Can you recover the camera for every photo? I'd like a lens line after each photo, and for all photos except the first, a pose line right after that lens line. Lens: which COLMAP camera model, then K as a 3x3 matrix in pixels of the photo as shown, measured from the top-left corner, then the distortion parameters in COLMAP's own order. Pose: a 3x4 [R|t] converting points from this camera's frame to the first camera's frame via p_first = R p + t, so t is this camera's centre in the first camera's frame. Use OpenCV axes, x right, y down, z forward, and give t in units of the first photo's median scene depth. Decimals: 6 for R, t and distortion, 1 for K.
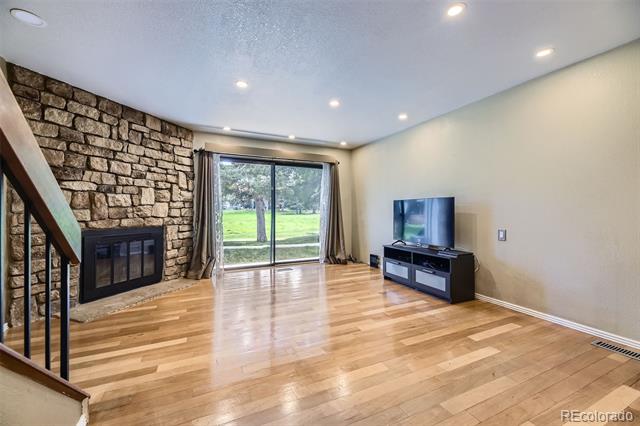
lens RADIAL K [[259.1, 0, 318.4], [0, 259.1, 212.5], [0, 0, 1]] dist [0.003548, 0.000261]
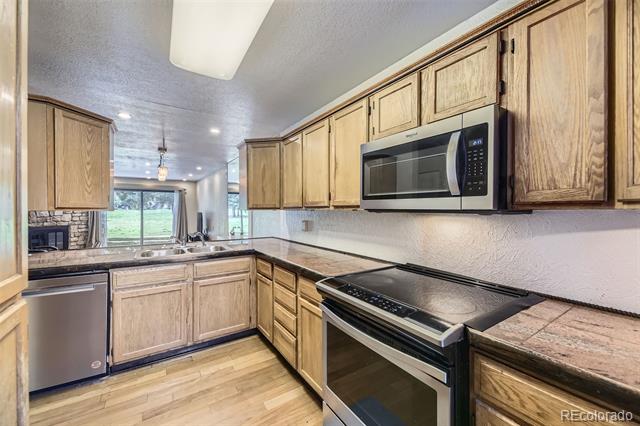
lens RADIAL K [[259.1, 0, 322.7], [0, 259.1, 213.5], [0, 0, 1]] dist [0.003548, 0.000261]
pose [[0.988148, -0.002624, 0.153479, 0.989957], [0.001128, 0.999951, 0.009836, -0.055978], [-0.153497, -0.009546, 0.988103, -1.230863]]
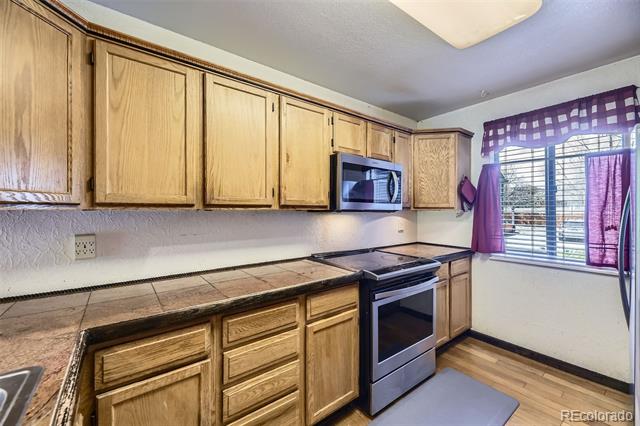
lens RADIAL K [[259.1, 0, 321.5], [0, 259.1, 210.2], [0, 0, 1]] dist [0.003548, 0.000261]
pose [[-0.225859, -0.001926, 0.974158, -1.019857], [-0.000517, 0.999998, 0.001857, -0.072107], [-0.974160, -0.000084, -0.225859, 2.095614]]
